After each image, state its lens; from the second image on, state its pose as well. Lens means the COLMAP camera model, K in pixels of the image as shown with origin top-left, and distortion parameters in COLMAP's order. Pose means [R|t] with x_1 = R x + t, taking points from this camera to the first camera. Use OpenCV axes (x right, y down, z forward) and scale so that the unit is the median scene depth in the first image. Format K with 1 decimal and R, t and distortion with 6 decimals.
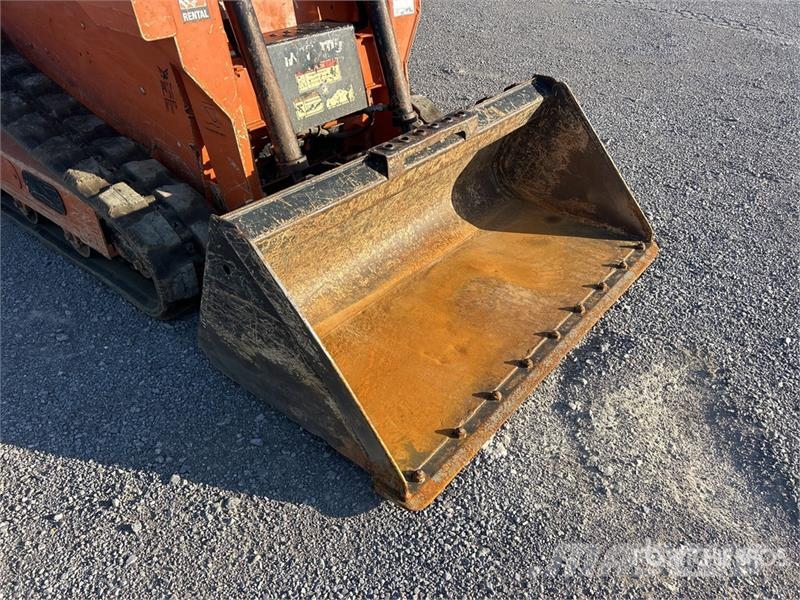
lens RADIAL K [[639.3, 0, 418.5], [0, 639.3, 311.4], [0, 0, 1]] dist [0.073630, -0.065254]
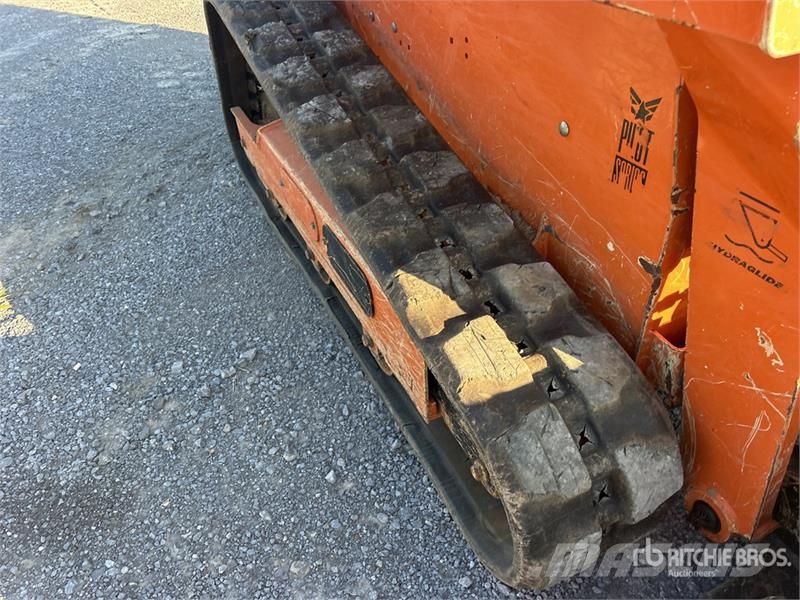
lens RADIAL K [[639.3, 0, 393.6], [0, 639.3, 315.4], [0, 0, 1]] dist [0.073630, -0.065254]
pose [[0.900819, 0.219309, -0.374739, -0.326011], [-0.196410, 0.975534, 0.098770, -0.224864], [0.387232, -0.015371, 0.921854, 0.499491]]
